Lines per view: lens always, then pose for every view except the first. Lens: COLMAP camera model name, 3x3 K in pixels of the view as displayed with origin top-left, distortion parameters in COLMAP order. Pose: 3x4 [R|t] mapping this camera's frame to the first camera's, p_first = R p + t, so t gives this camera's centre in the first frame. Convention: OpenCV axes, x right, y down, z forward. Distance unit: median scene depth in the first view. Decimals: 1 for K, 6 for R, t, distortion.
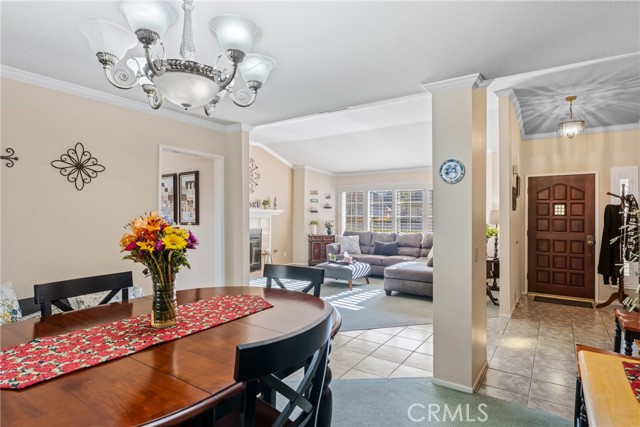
lens RADIAL K [[352.5, 0, 315.4], [0, 352.5, 210.3], [0, 0, 1]] dist [0.005140, -0.005276]
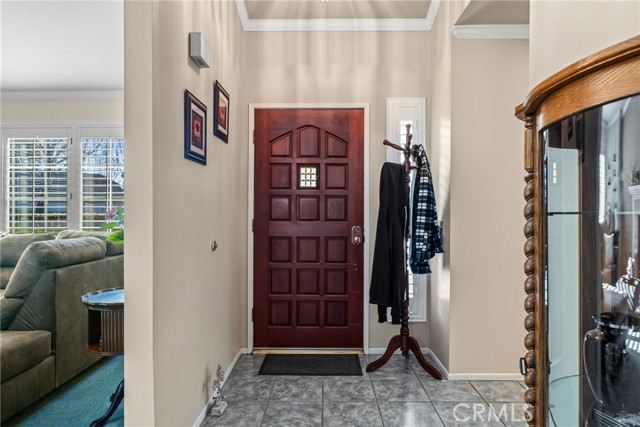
lens RADIAL K [[407.8, 0, 318.4], [0, 407.8, 215.0], [0, 0, 1]] dist [0.026781, -0.000371]
pose [[0.838766, -0.009681, 0.544406, 0.383746], [-0.000115, 0.999839, 0.017957, 0.041675], [-0.544492, -0.015125, 0.838629, 0.499479]]
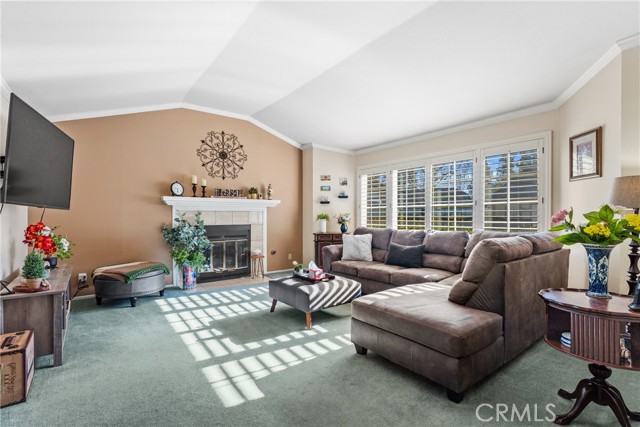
lens RADIAL K [[300.3, 0, 316.1], [0, 300.3, 214.9], [0, 0, 1]] dist [-0.003480, -0.000316]
pose [[0.949866, -0.008890, -0.312531, 0.284882], [0.011315, 0.999918, 0.005949, 0.041563], [0.312453, -0.009187, 0.949889, 0.586337]]
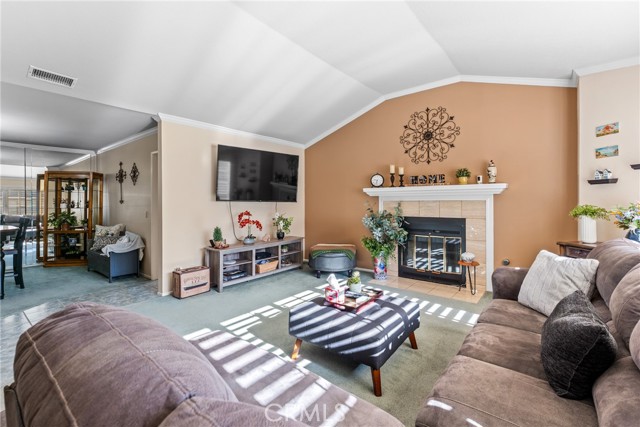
lens RADIAL K [[283.1, 0, 323.0], [0, 283.1, 201.8], [0, 0, 1]] dist [0.001461, 0.001792]
pose [[-0.052506, -0.005359, -0.998606, 0.485121], [0.015591, 0.999859, -0.006186, 0.035001], [0.998499, -0.015894, -0.052415, 1.131125]]
